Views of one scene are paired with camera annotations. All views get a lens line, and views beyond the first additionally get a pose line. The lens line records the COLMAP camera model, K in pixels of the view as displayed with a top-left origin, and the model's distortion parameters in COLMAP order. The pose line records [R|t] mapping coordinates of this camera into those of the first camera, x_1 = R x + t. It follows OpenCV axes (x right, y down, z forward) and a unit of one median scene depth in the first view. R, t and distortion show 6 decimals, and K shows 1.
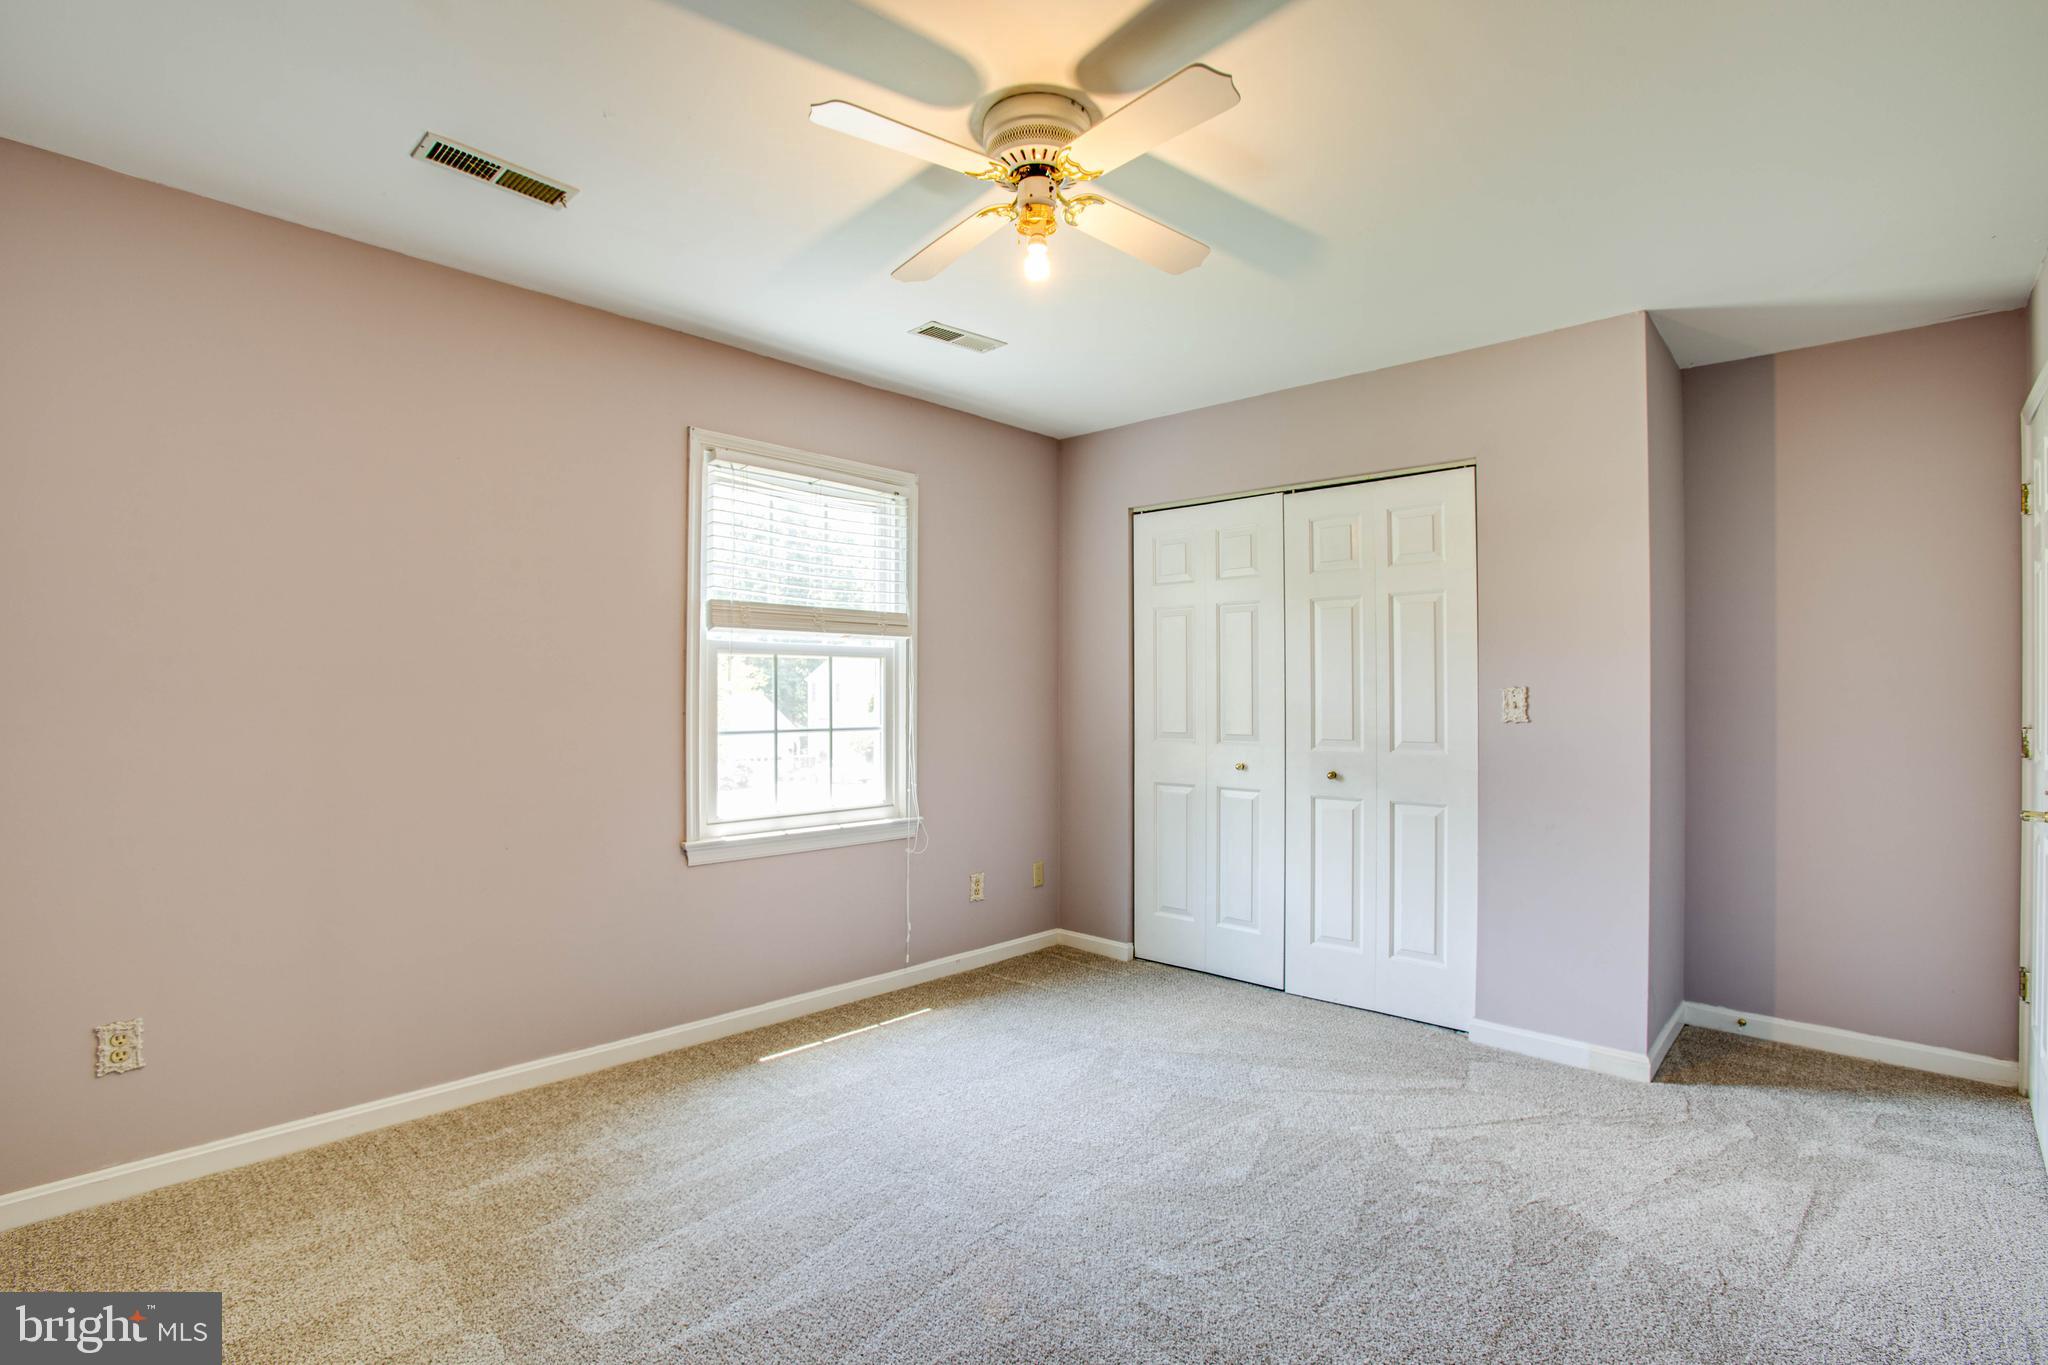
lens RADIAL K [[959.1, 0, 1023.7], [0, 959.1, 690.4], [0, 0, 1]] dist [-0.066655, 0.023380]
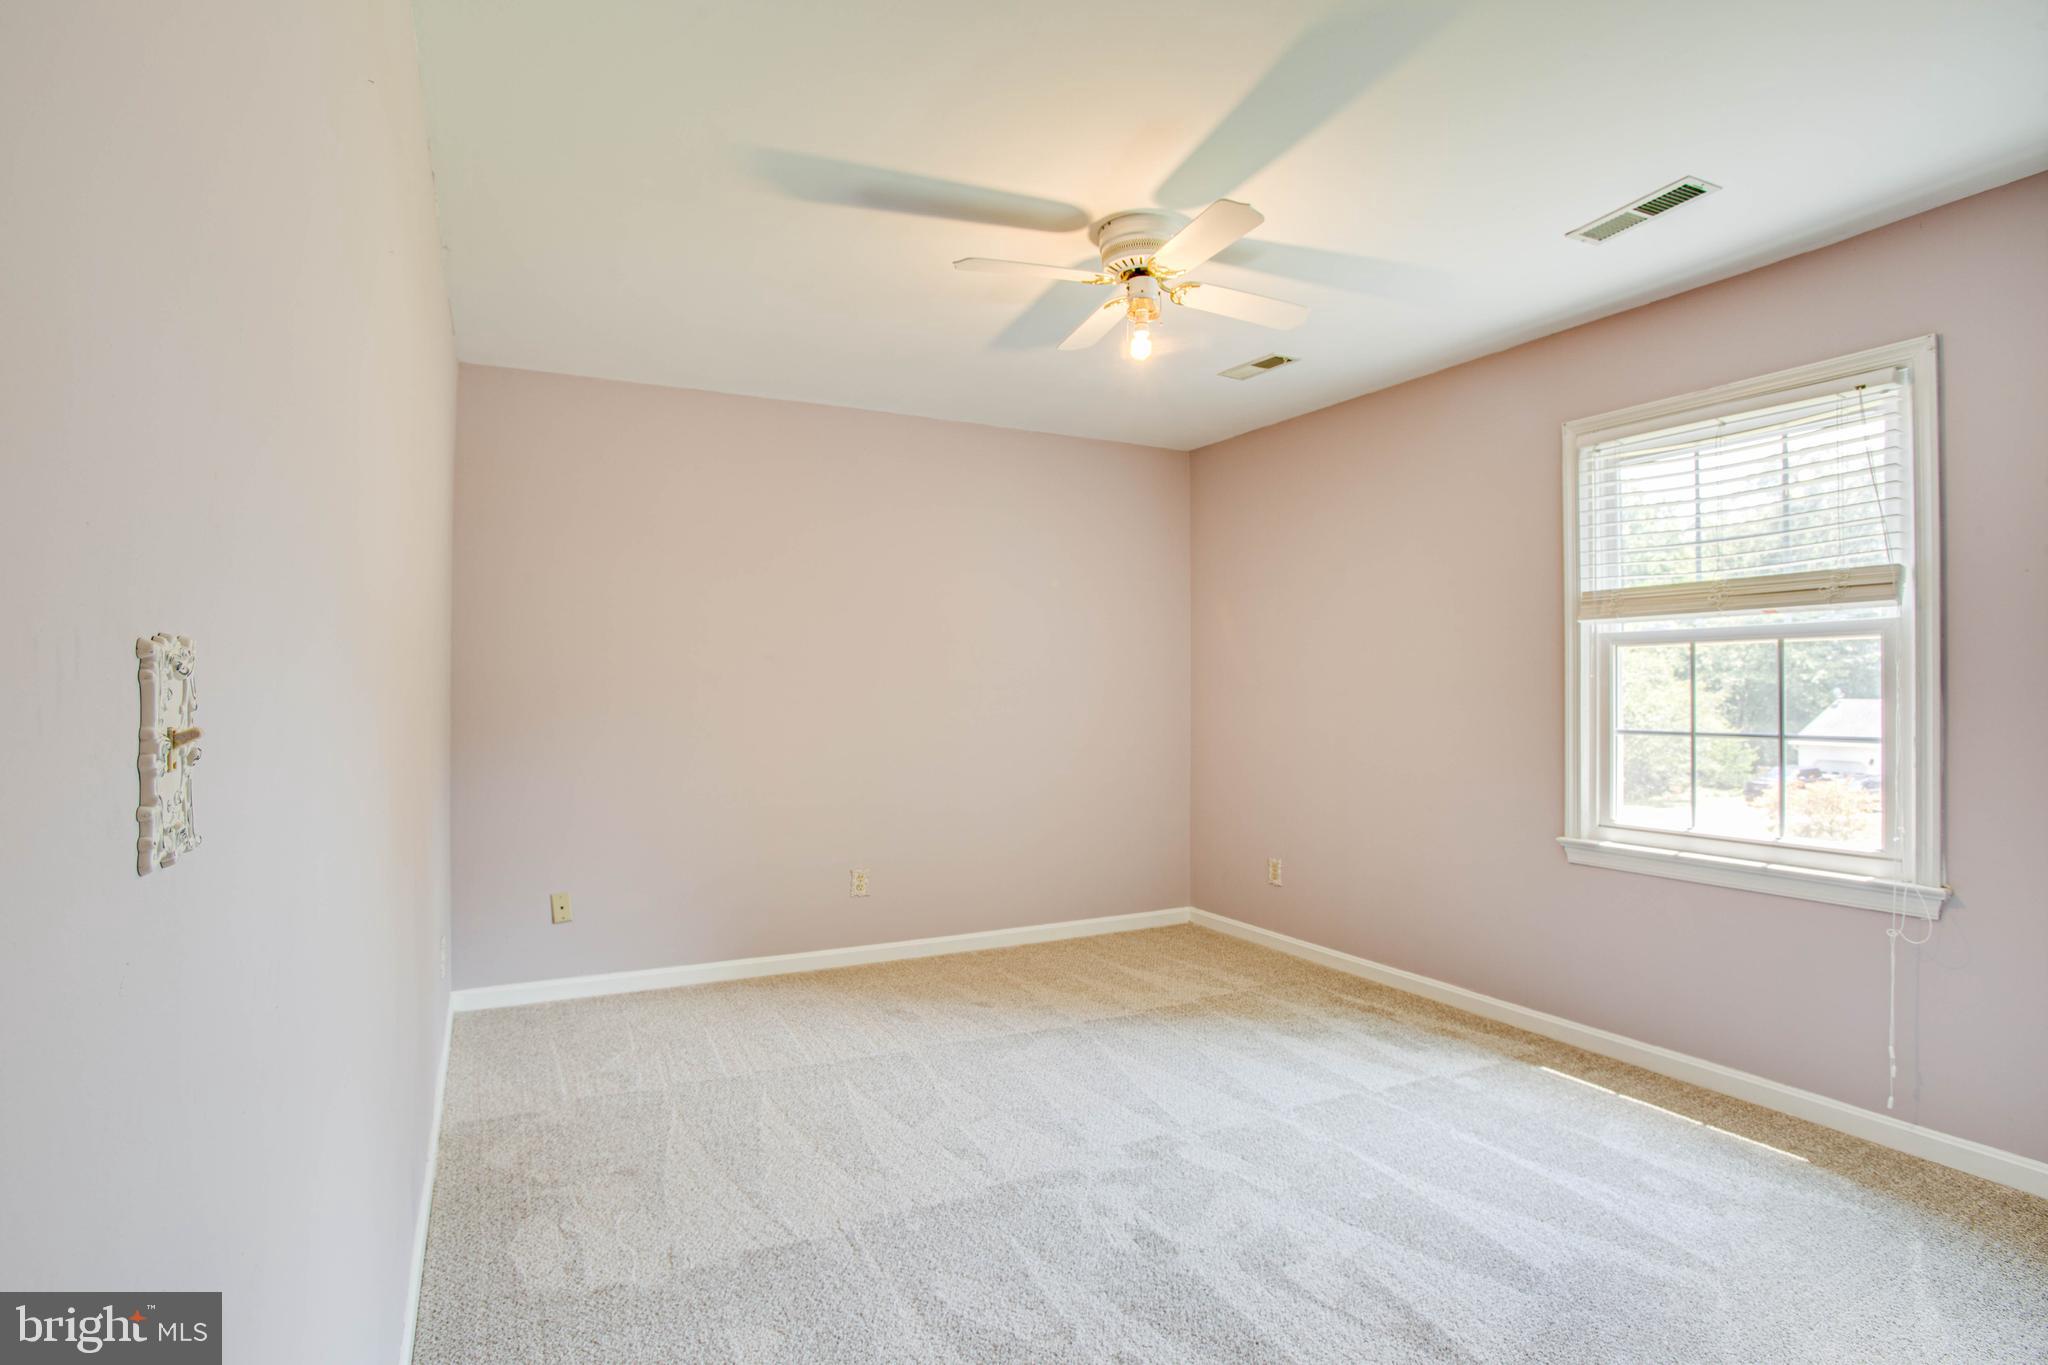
lens RADIAL K [[950.4, 0, 1004.7], [0, 950.4, 687.2], [0, 0, 1]] dist [-0.064052, 0.022978]
pose [[-0.307105, -0.005281, -0.951661, 0.711741], [0.002710, 0.999976, -0.006424, 0.005160], [0.951672, -0.004552, -0.307083, 0.689270]]
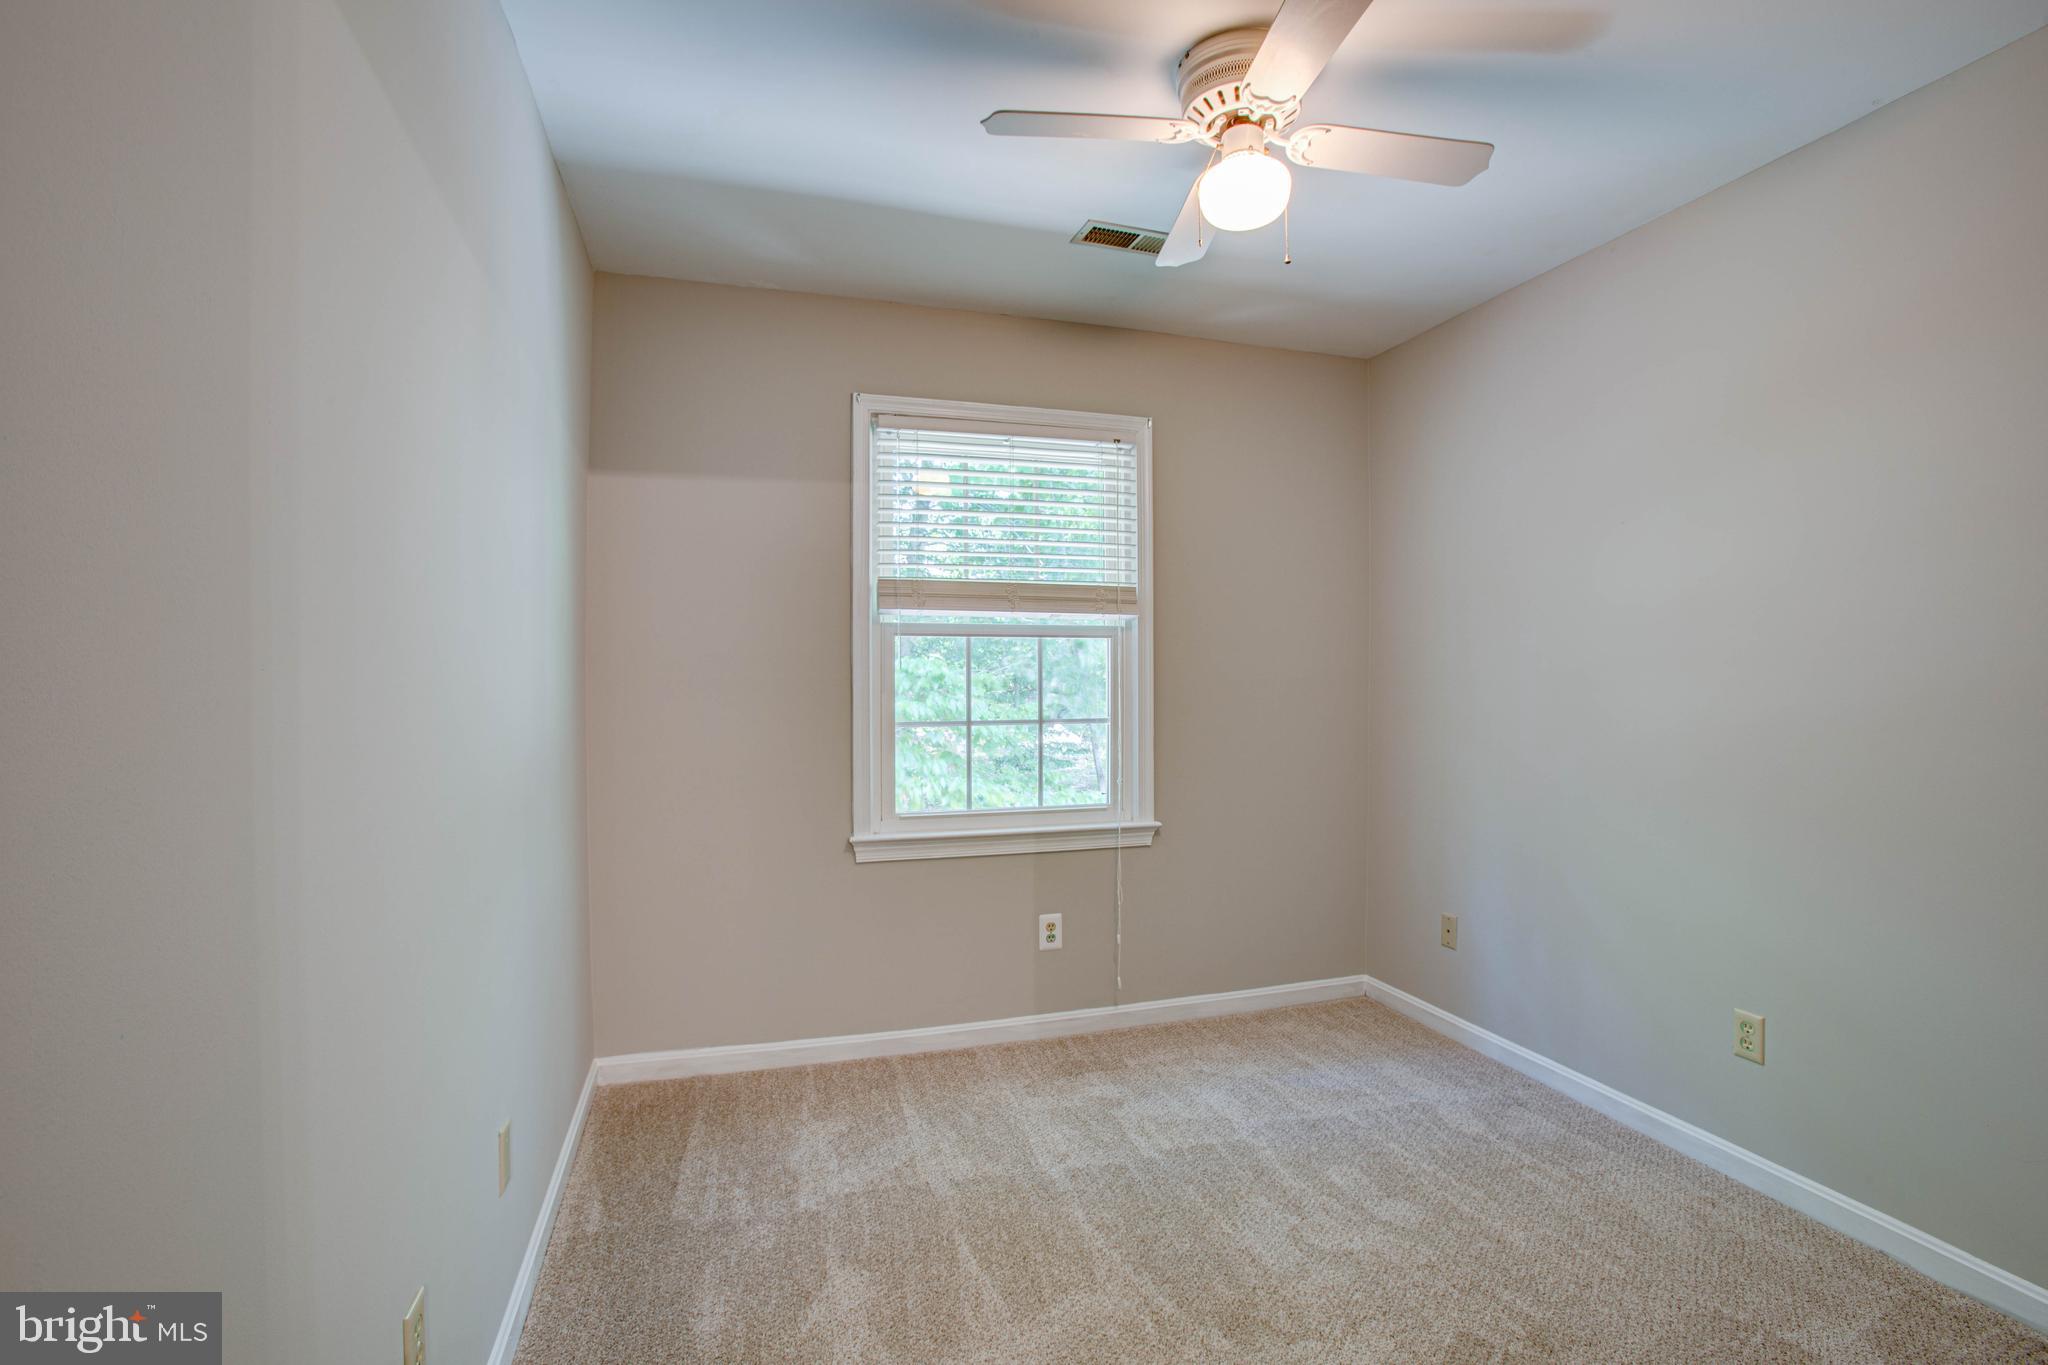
lens RADIAL K [[959.1, 0, 1023.7], [0, 959.1, 690.4], [0, 0, 1]] dist [-0.066655, 0.023380]
pose [[0.875159, 0.001334, -0.483833, 0.223979], [0.005920, 0.999892, 0.013464, 0.001083], [0.483799, -0.014647, 0.875057, 0.239241]]
